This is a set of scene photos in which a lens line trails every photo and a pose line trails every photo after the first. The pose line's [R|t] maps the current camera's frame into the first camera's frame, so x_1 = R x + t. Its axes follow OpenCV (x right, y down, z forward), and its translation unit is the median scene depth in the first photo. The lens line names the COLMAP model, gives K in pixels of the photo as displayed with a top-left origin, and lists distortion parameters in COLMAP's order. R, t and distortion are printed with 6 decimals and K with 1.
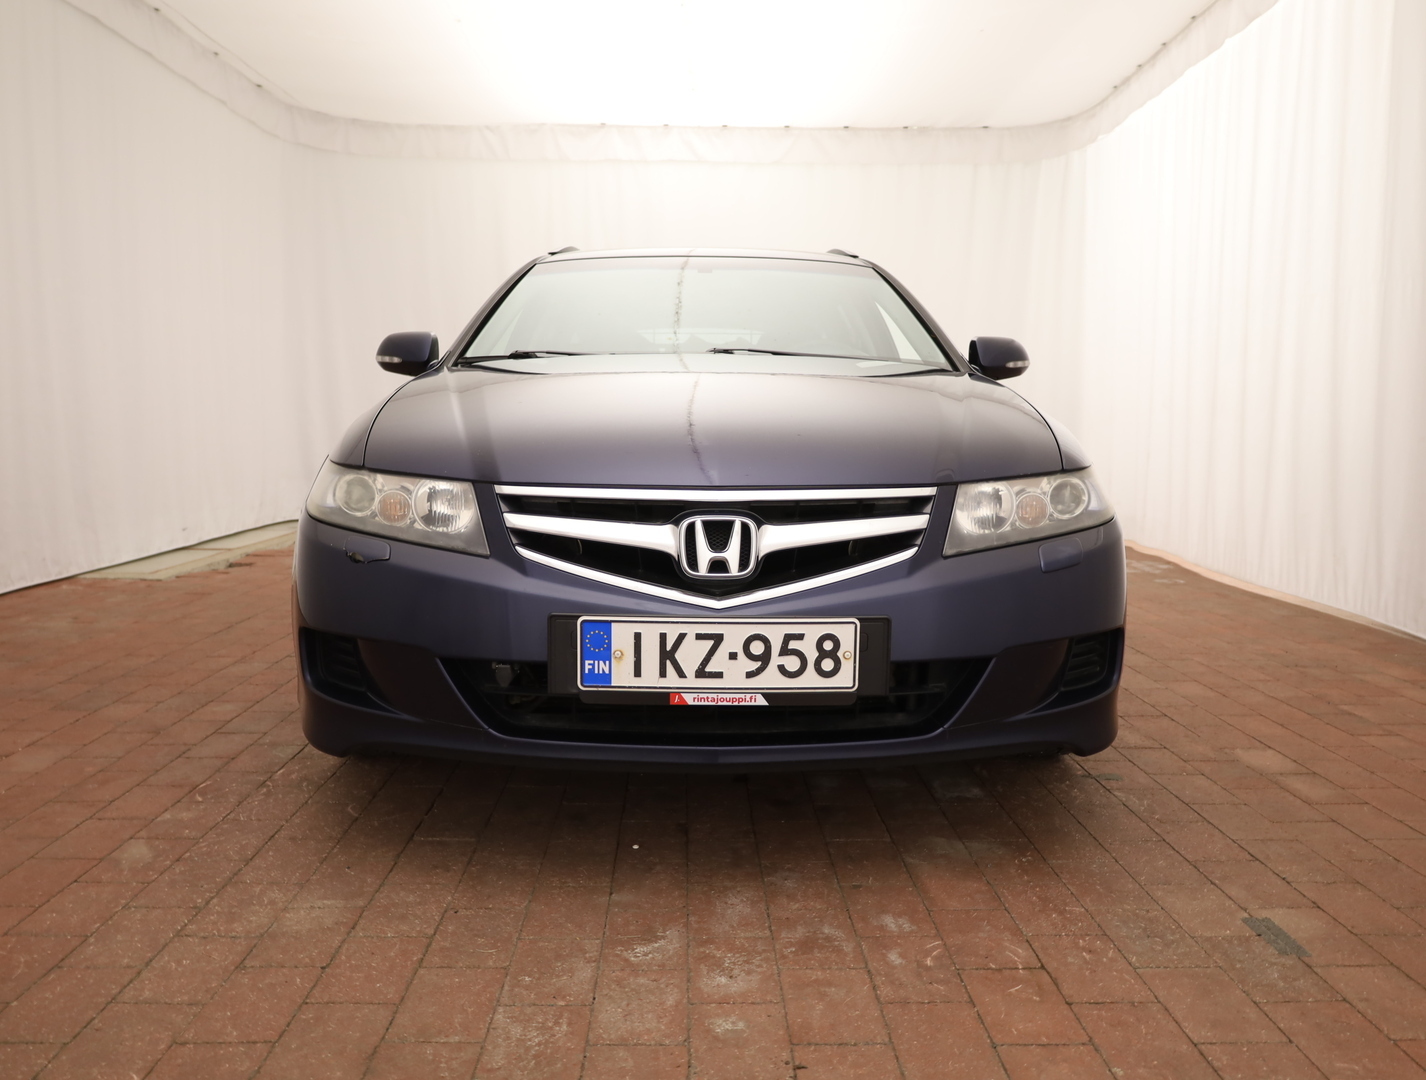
lens RADIAL K [[1097.4, 0, 686.9], [0, 1097.4, 547.2], [0, 0, 1]] dist [-0.013170, -0.006481]
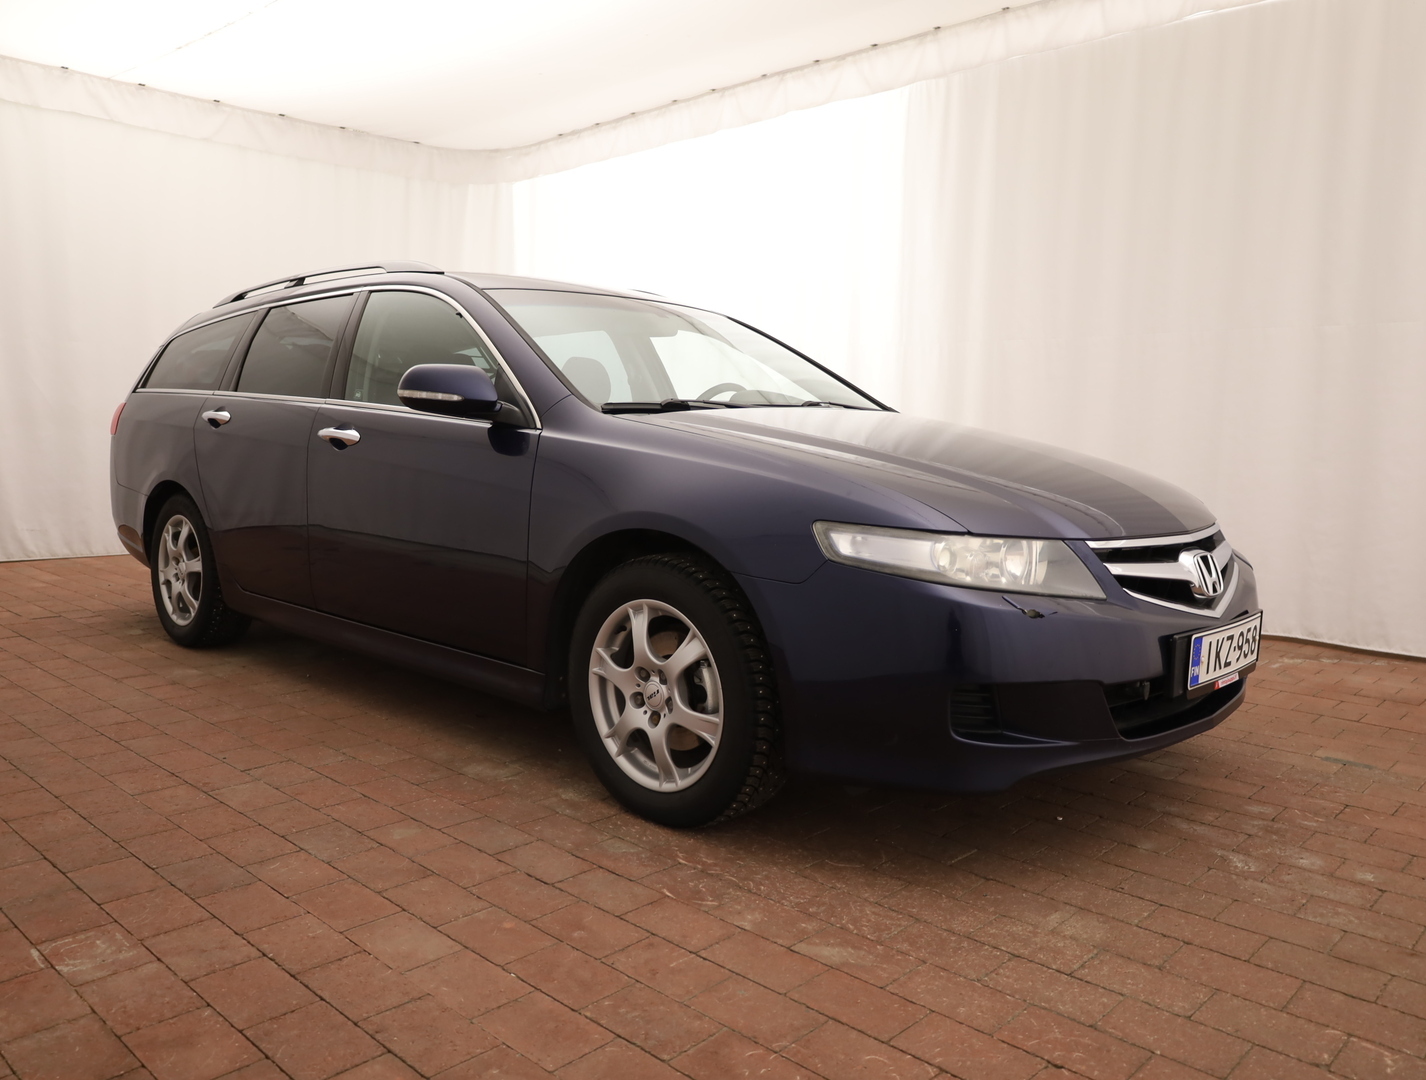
lens RADIAL K [[1112.1, 0, 712.0], [0, 1112.1, 545.3], [0, 0, 1]] dist [-0.007705, 0.003557]
pose [[0.699468, -0.073026, 0.710923, -1.246535], [0.070360, 0.996970, 0.033182, -0.113285], [-0.711192, 0.026811, 0.702486, 0.391308]]
